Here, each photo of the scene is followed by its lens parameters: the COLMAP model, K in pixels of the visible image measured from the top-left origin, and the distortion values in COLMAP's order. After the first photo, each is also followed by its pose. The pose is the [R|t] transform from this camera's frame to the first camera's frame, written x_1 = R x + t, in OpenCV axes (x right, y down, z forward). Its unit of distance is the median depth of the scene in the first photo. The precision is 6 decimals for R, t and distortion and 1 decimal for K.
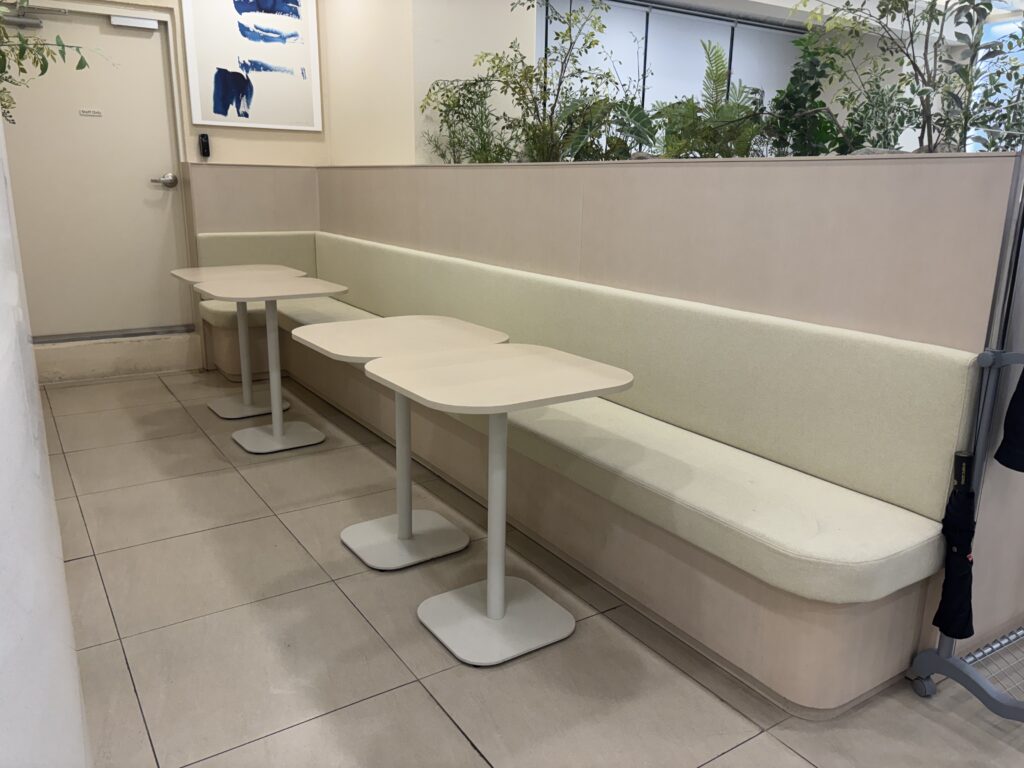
lens RADIAL K [[774.1, 0, 511.8], [0, 774.1, 383.7], [0, 0, 1]] dist [-0.001273, -0.005232]
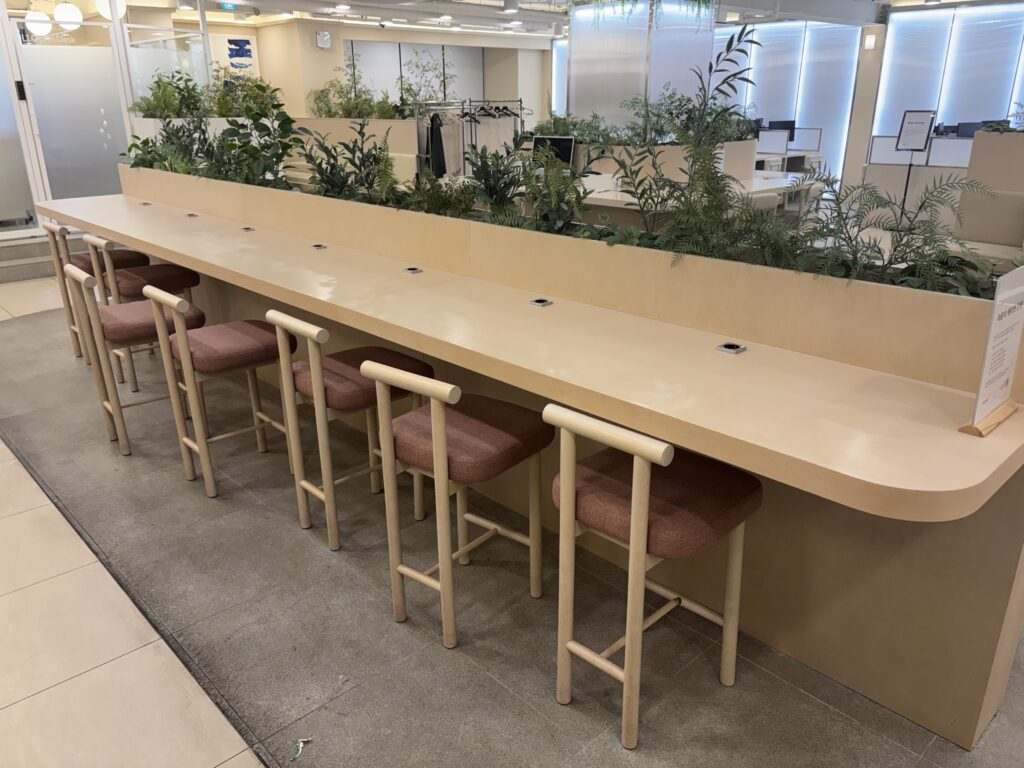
lens RADIAL K [[774.1, 0, 512.6], [0, 774.1, 385.9], [0, 0, 1]] dist [-0.001273, -0.005232]
pose [[0.983228, -0.081385, 0.163216, 0.089793], [0.063799, 0.991855, 0.110240, 0.485615], [-0.170859, -0.097979, 0.980412, -2.252483]]
